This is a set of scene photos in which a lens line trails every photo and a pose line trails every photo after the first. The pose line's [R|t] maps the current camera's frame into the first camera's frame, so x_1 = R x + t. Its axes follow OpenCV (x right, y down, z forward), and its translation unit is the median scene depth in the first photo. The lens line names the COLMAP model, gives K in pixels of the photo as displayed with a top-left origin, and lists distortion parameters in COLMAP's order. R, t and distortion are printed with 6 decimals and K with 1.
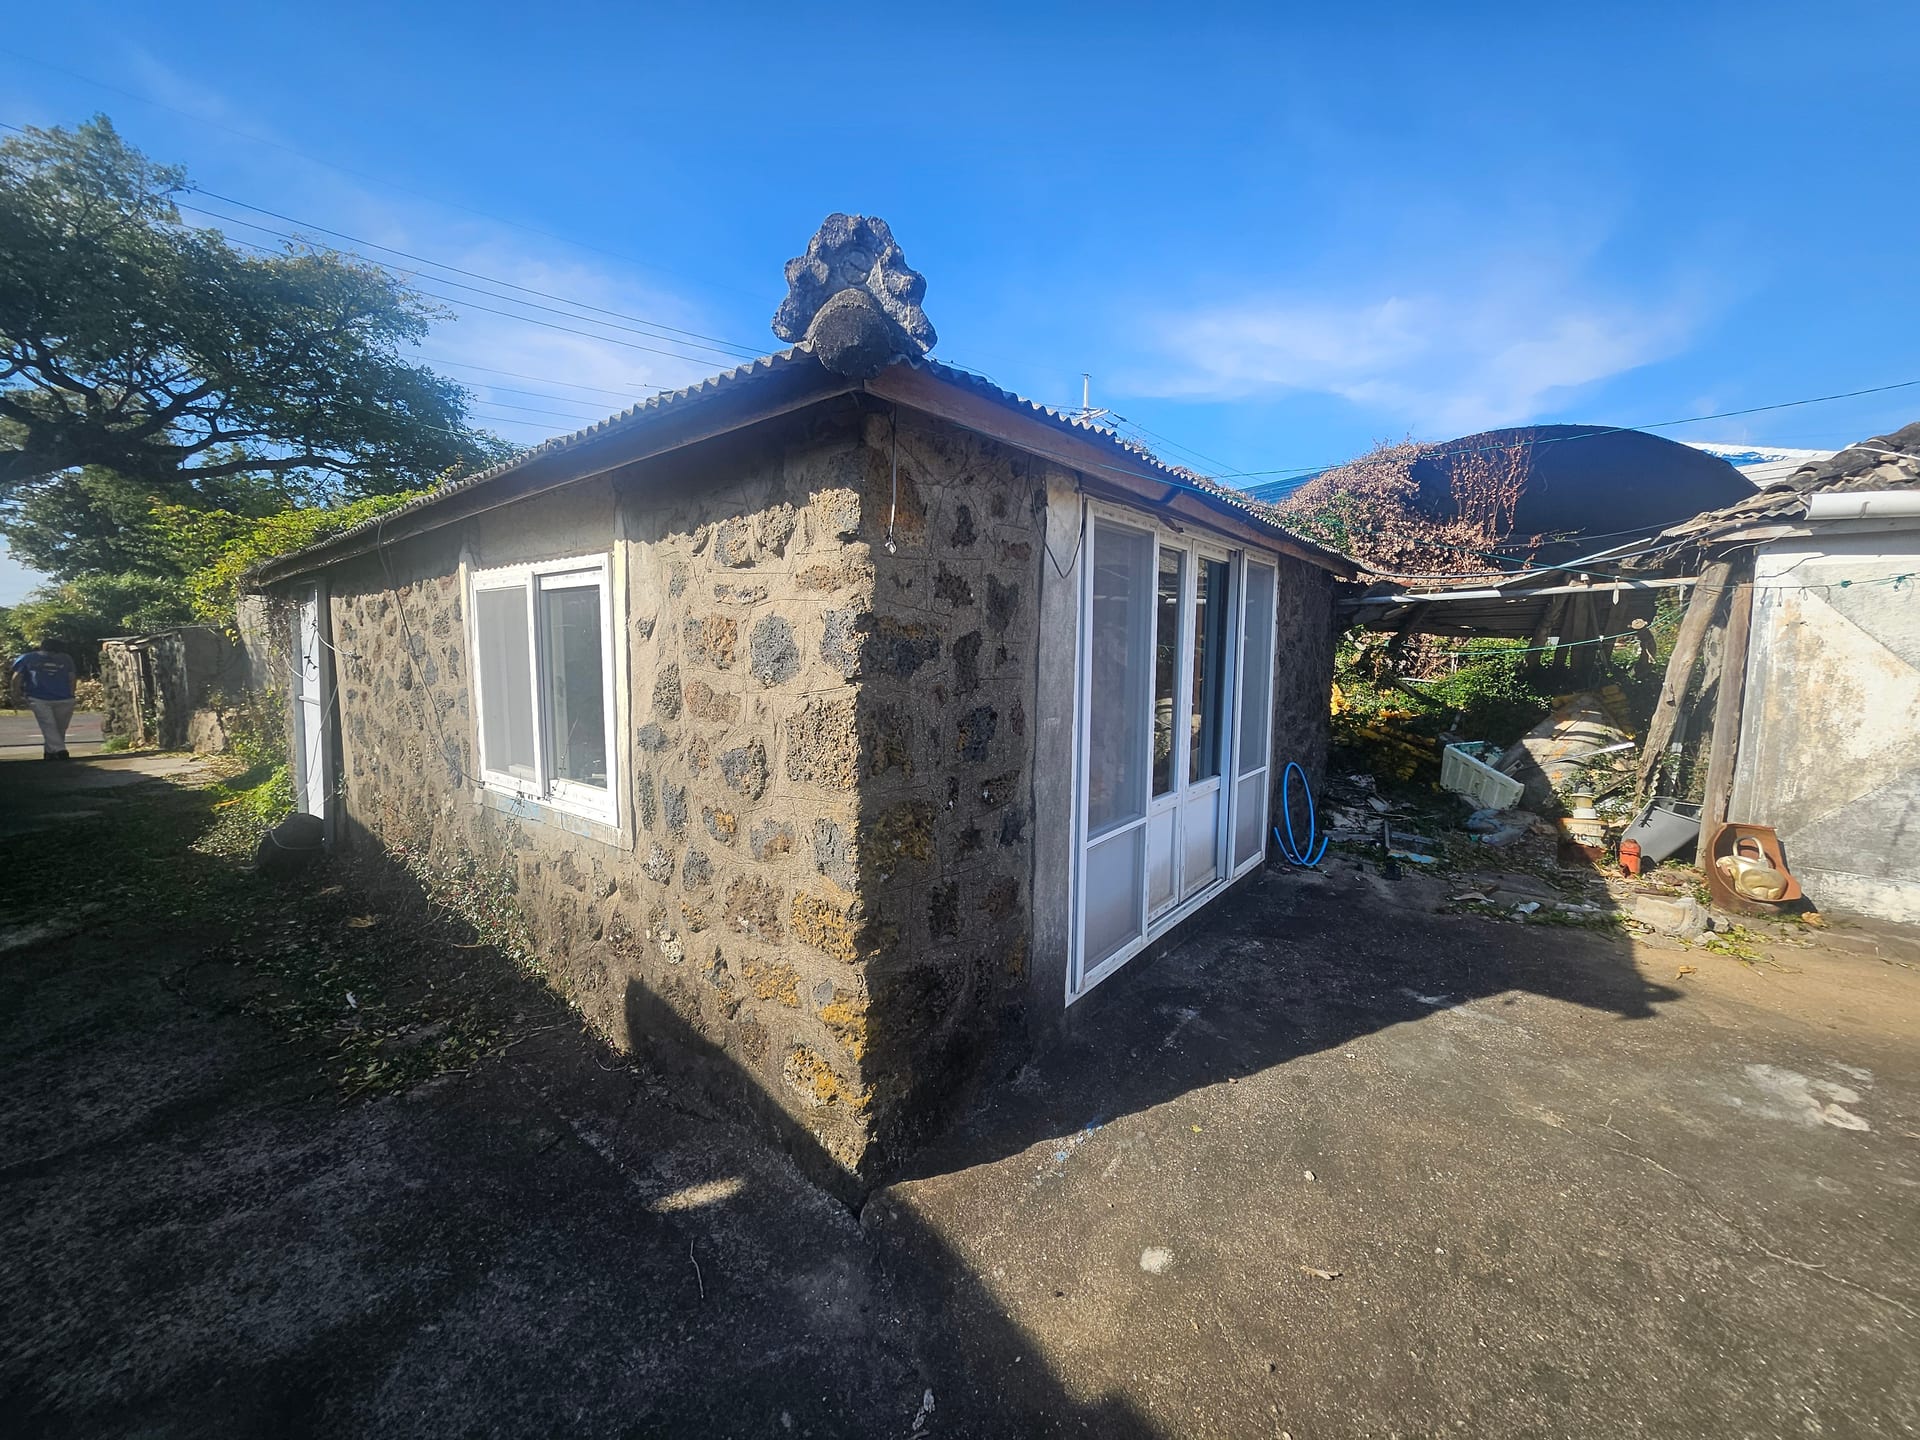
lens RADIAL K [[754.4, 0, 960.4], [0, 754.4, 715.3], [0, 0, 1]] dist [-0.005661, 0.002036]
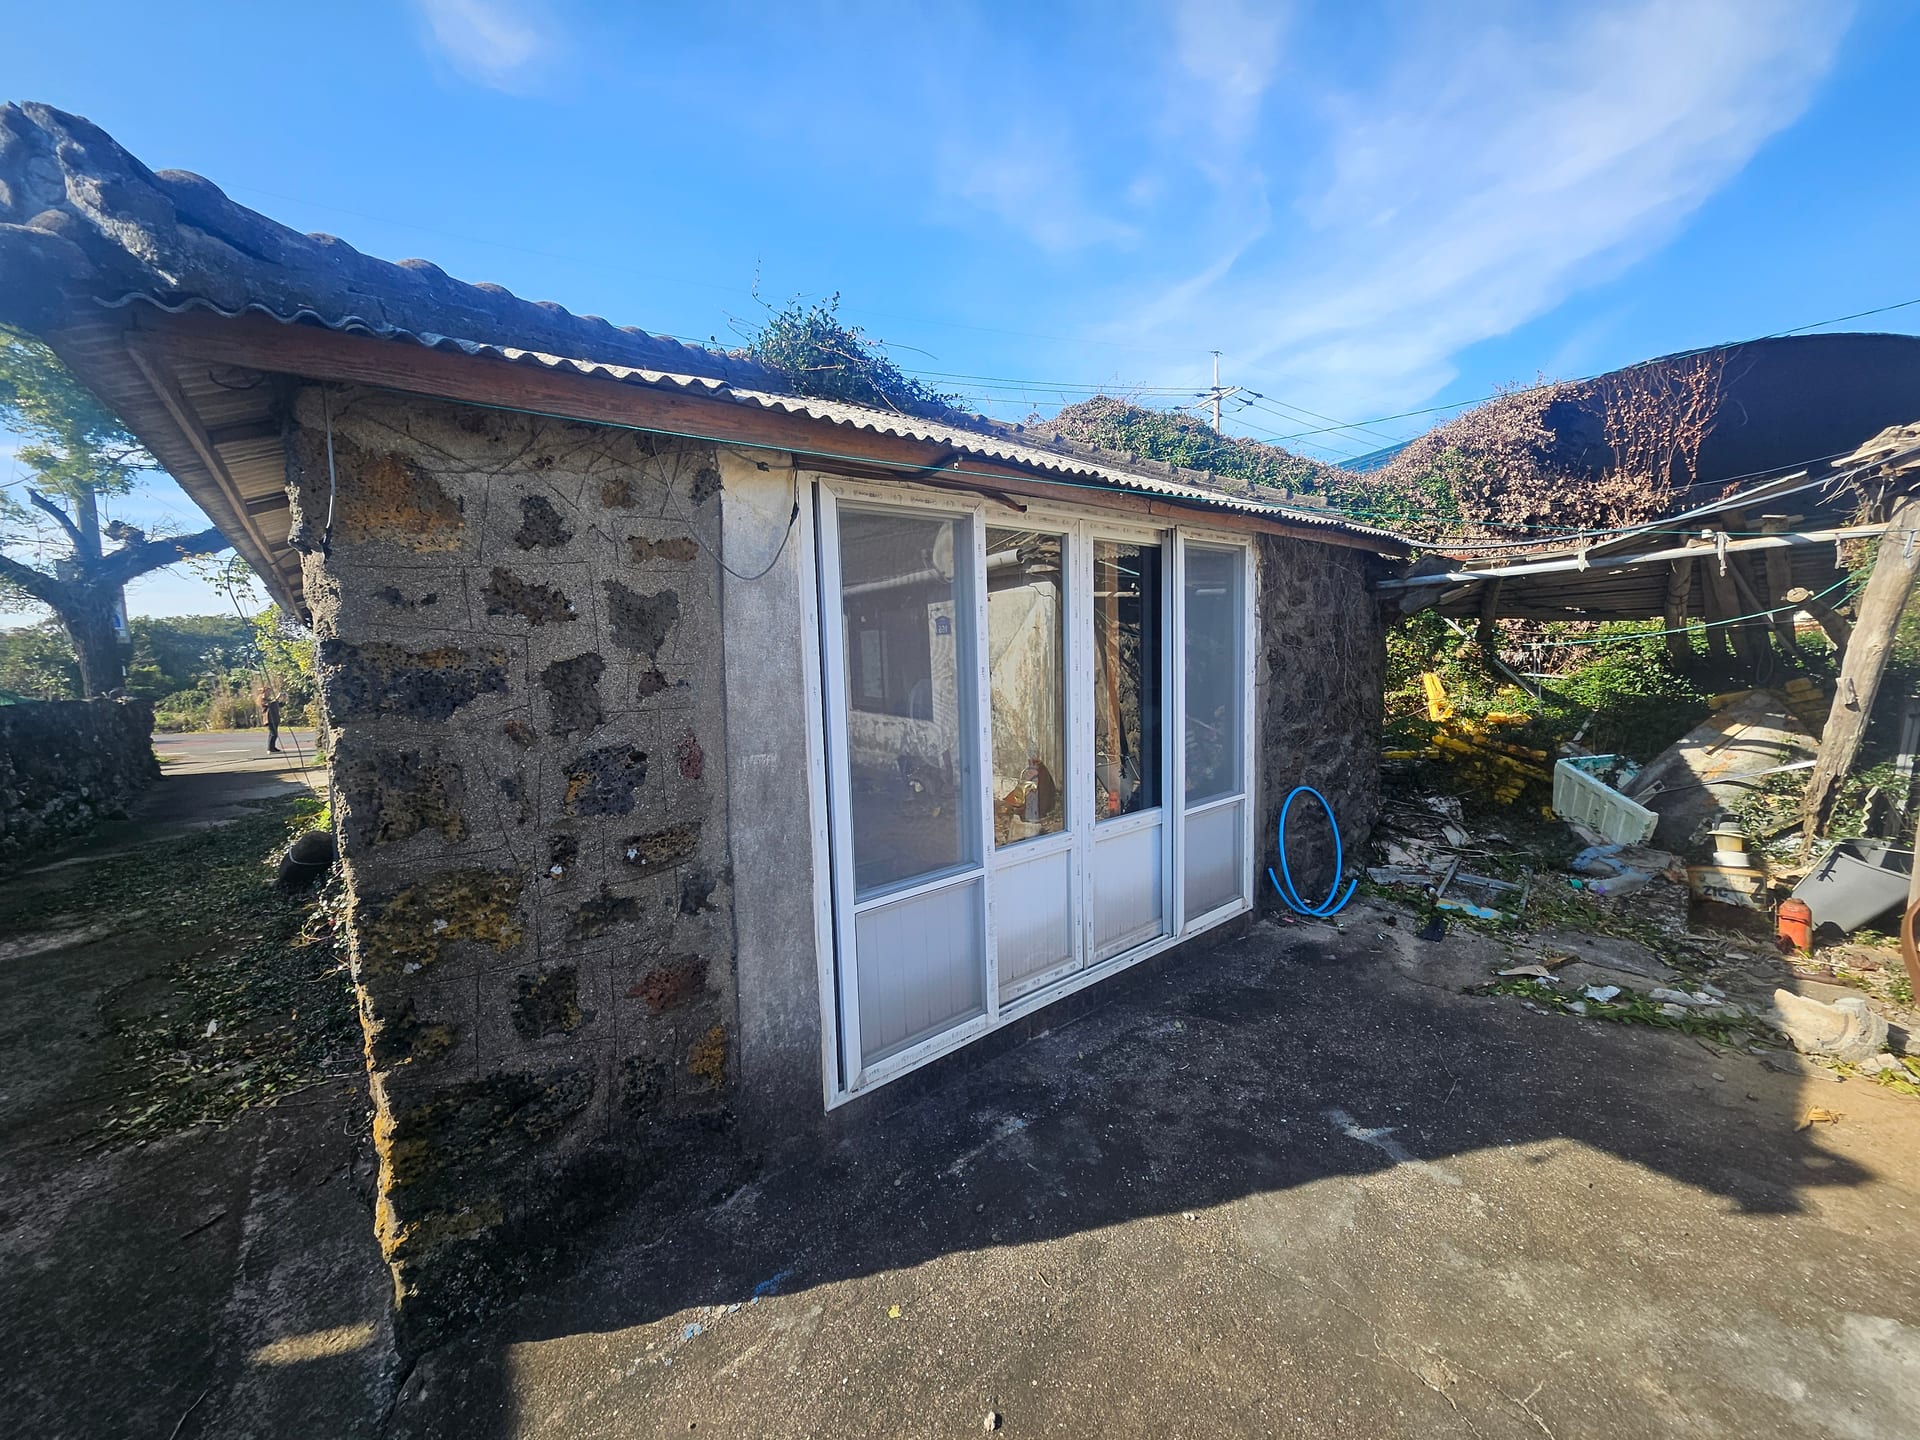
lens RADIAL K [[754.4, 0, 962.3], [0, 754.4, 715.4], [0, 0, 1]] dist [-0.005661, 0.002036]
pose [[0.978249, -0.016243, -0.206795, 0.328491], [0.015629, 0.999867, -0.004603, -0.020449], [0.206842, 0.001271, 0.978374, 0.174843]]
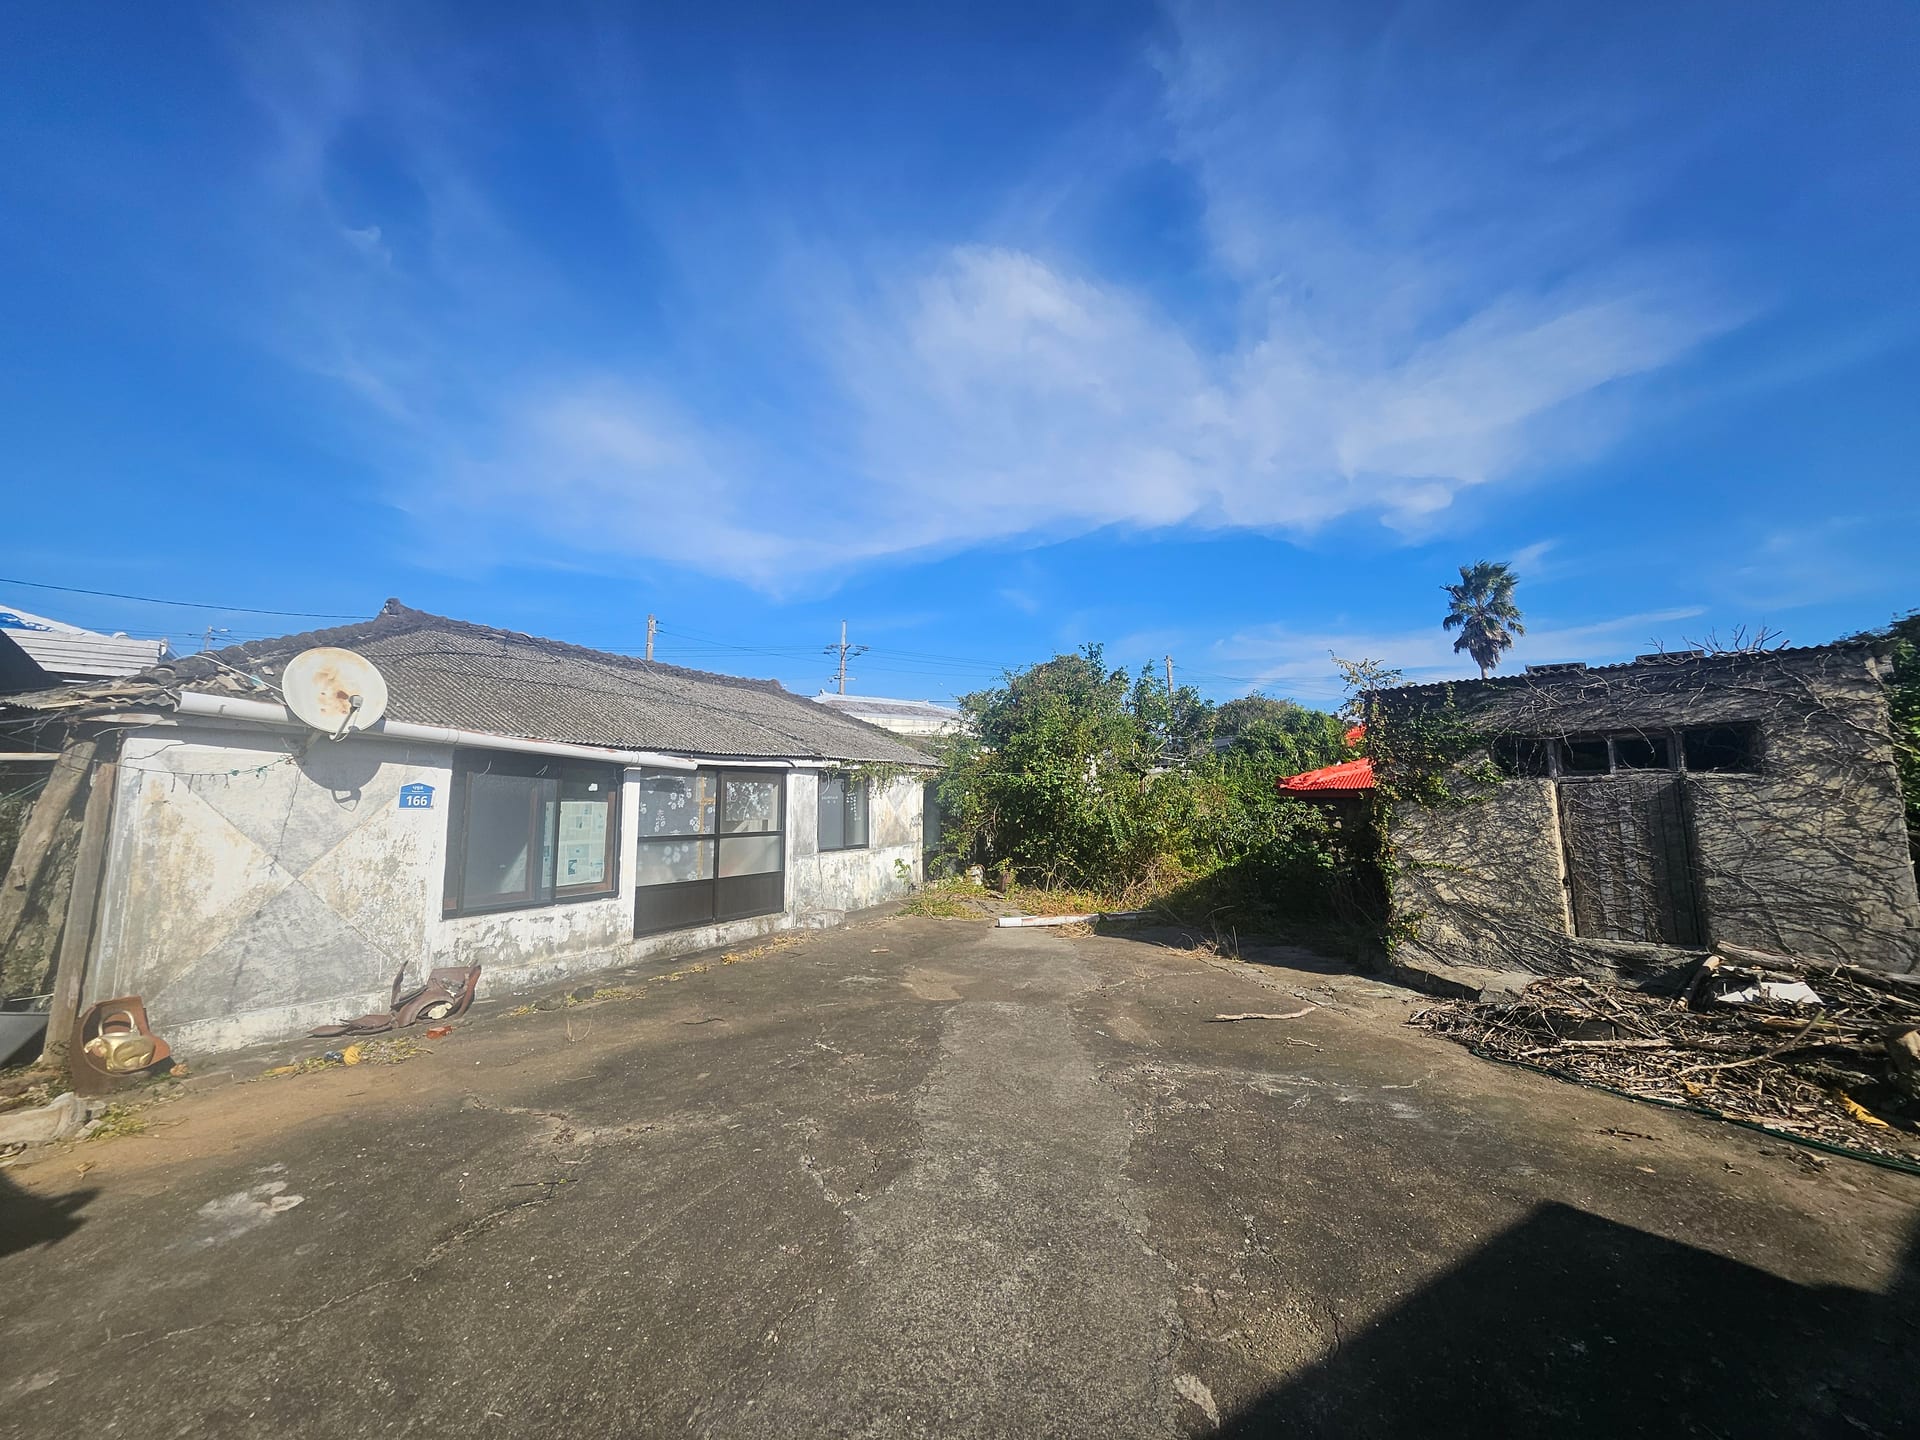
lens RADIAL K [[754.4, 0, 978.6], [0, 754.4, 712.2], [0, 0, 1]] dist [-0.005661, 0.002036]
pose [[-0.194690, 0.118967, 0.973623, -0.226156], [0.103952, 0.989530, -0.100123, -0.017151], [-0.975341, 0.081717, -0.205019, 0.037718]]
